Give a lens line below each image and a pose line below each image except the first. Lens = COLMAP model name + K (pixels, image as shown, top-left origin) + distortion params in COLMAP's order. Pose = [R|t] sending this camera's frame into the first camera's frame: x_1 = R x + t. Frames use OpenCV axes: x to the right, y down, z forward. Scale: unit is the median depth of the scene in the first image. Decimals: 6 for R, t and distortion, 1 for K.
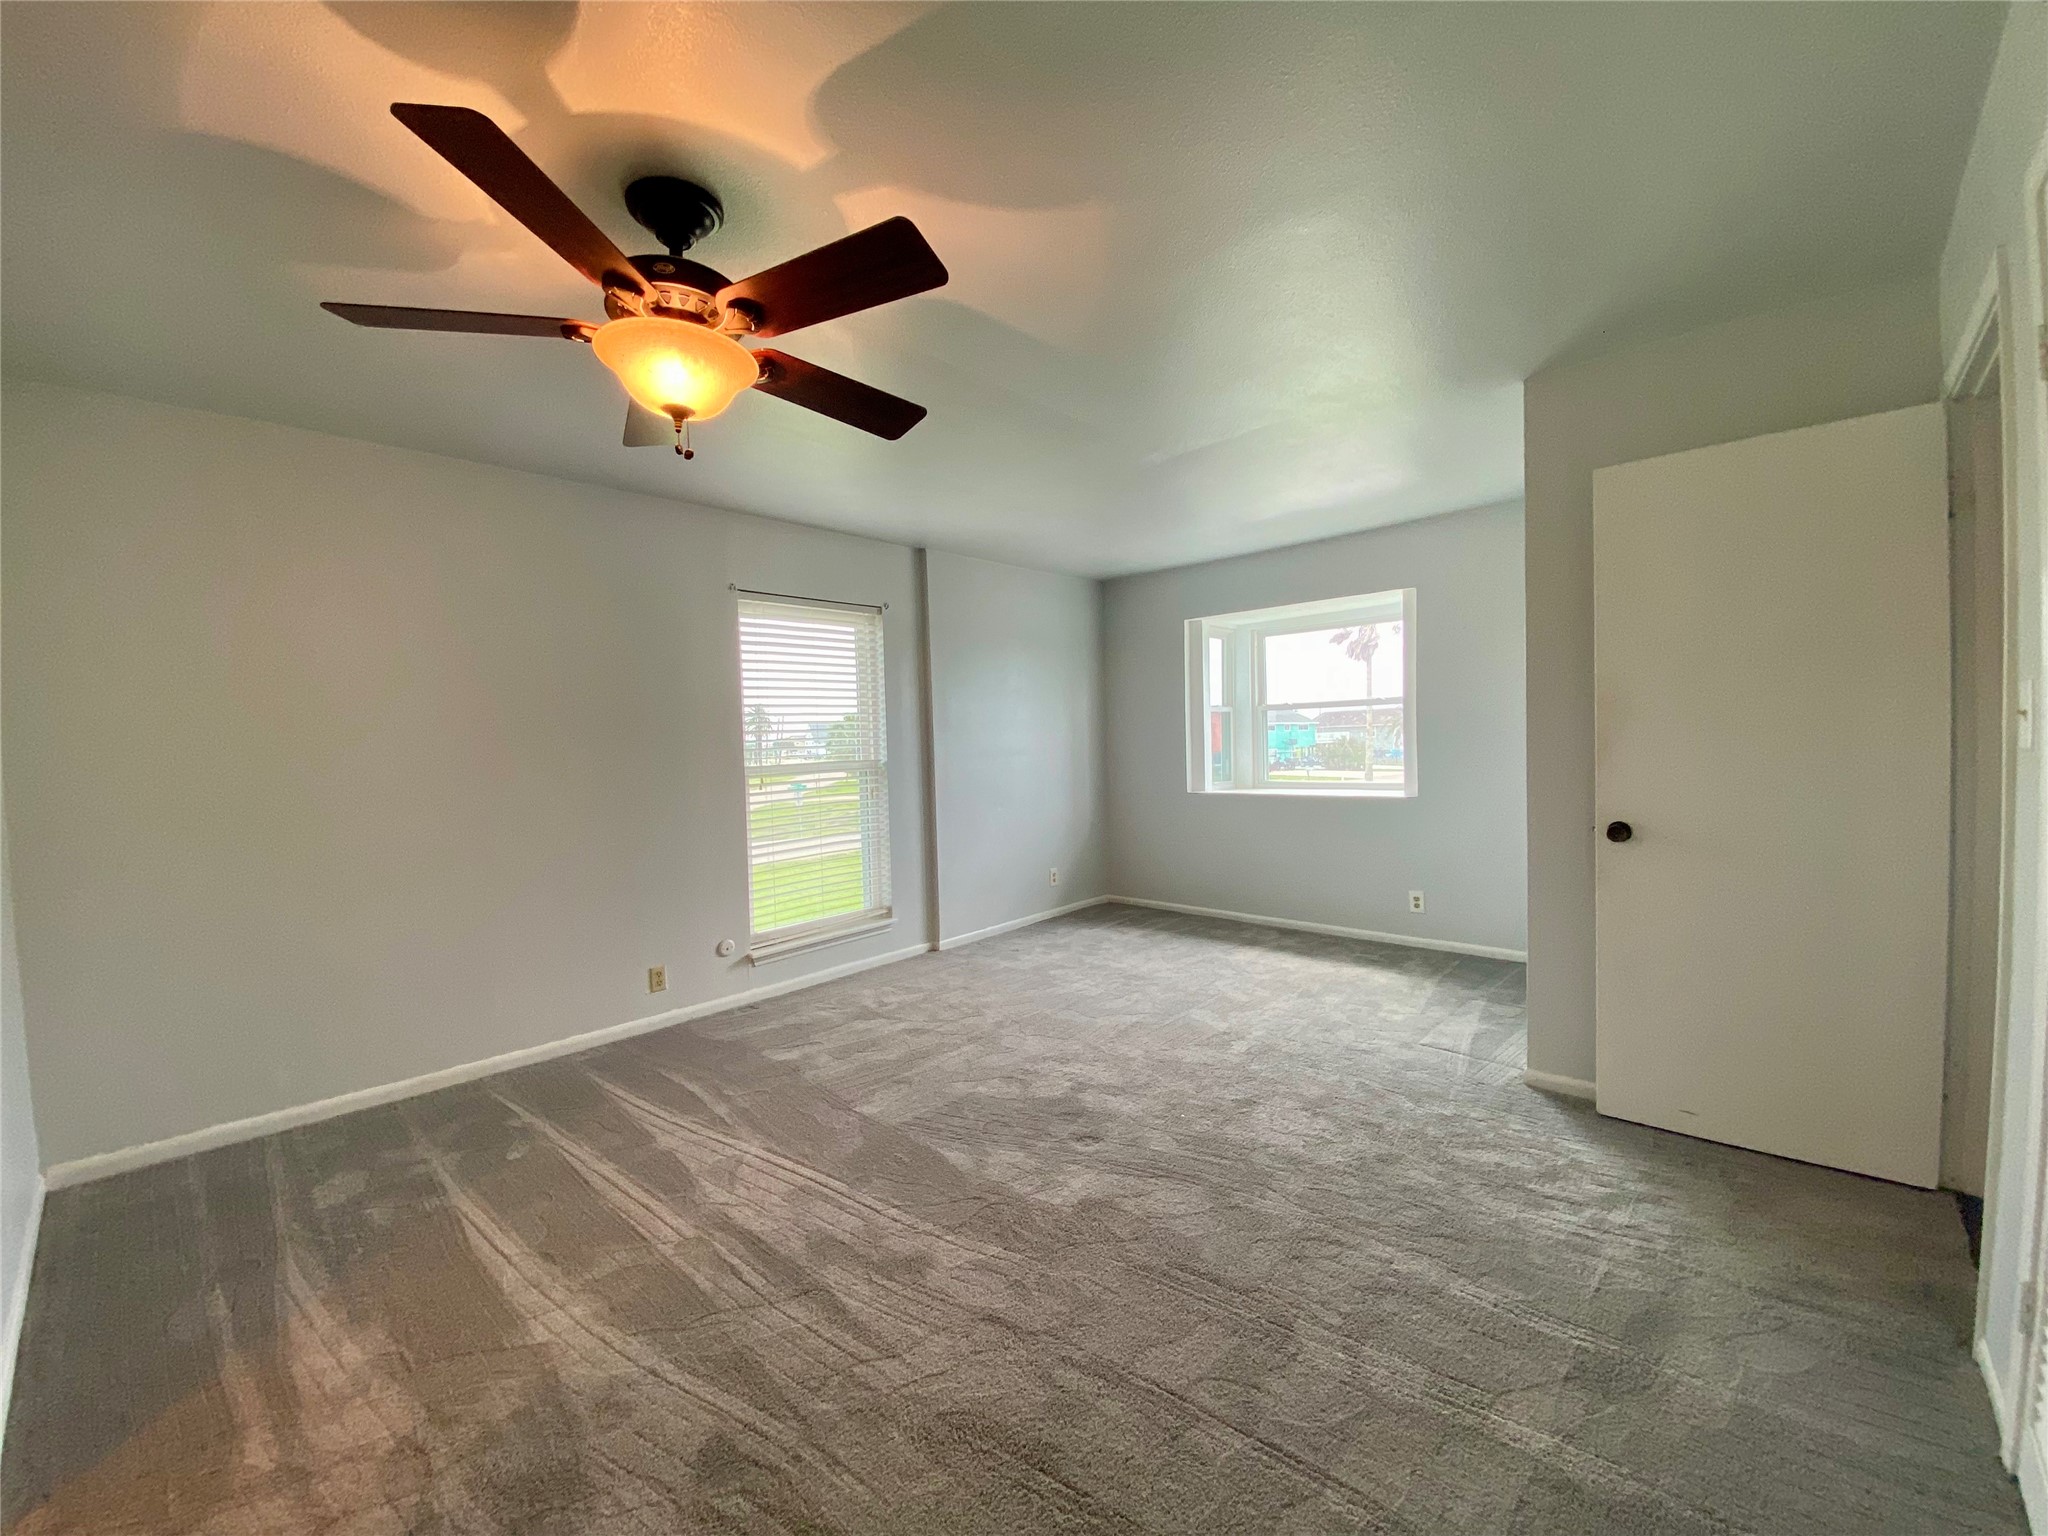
lens RADIAL K [[845.7, 0, 1014.2], [0, 845.7, 753.8], [0, 0, 1]] dist [0.031695, -0.036094]
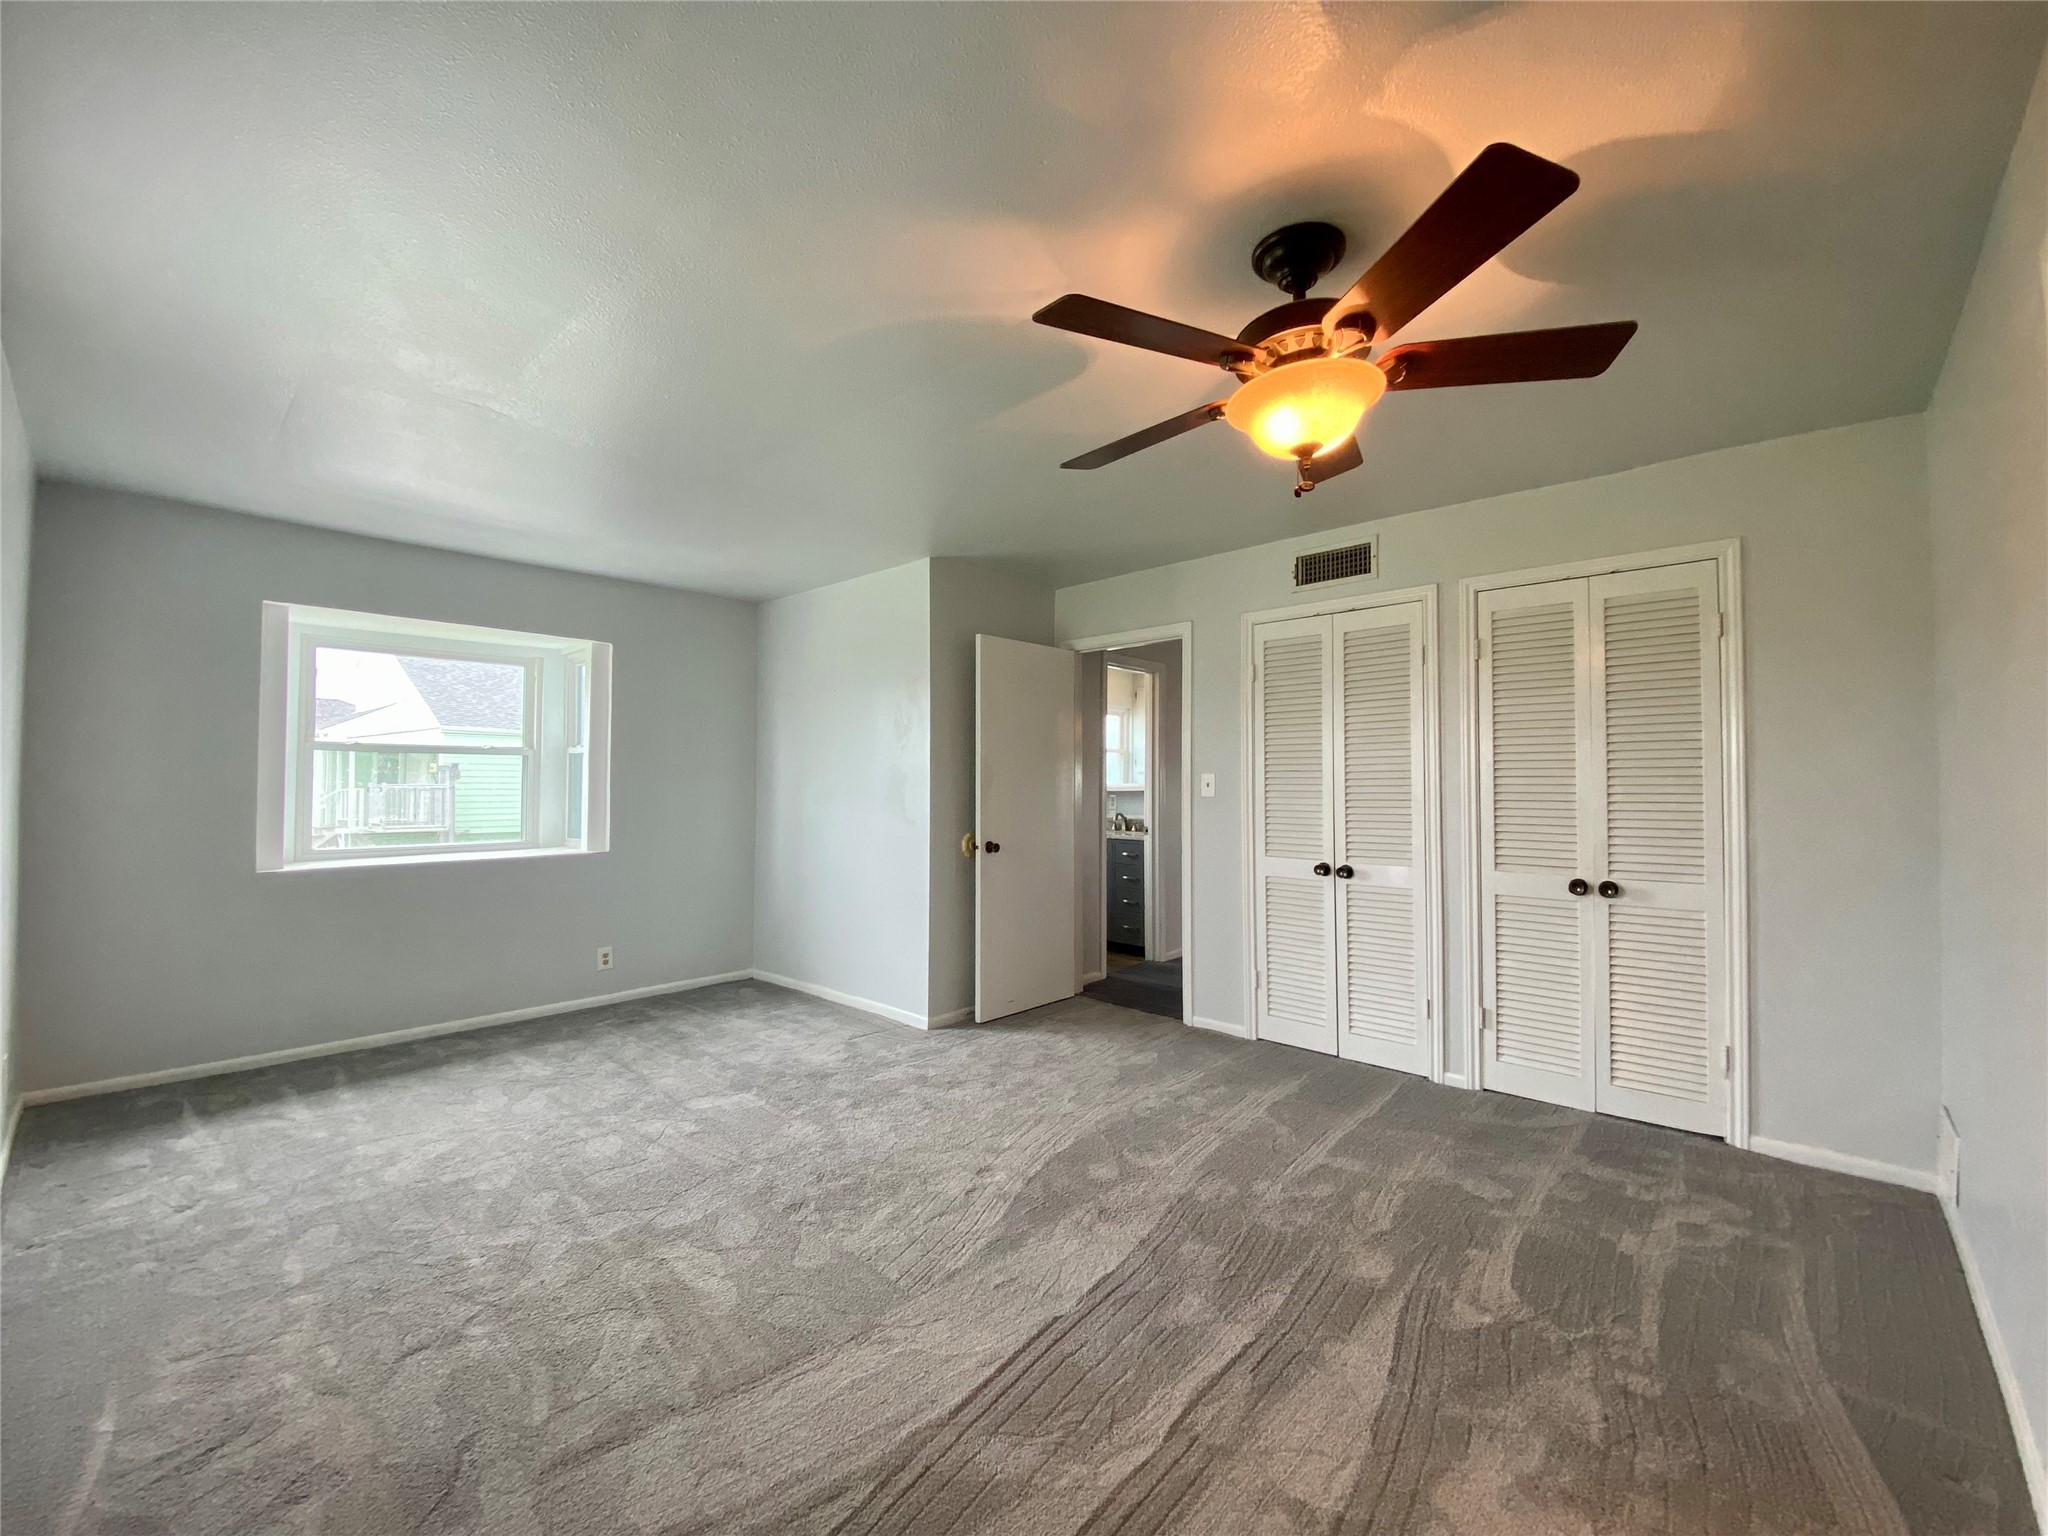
lens RADIAL K [[845.7, 0, 1014.2], [0, 845.7, 753.8], [0, 0, 1]] dist [0.031695, -0.036094]
pose [[-0.015233, 0.056216, 0.998302, -0.826722], [0.020265, 0.998231, -0.055903, 0.001414], [-0.999679, 0.019379, -0.016345, 0.821815]]
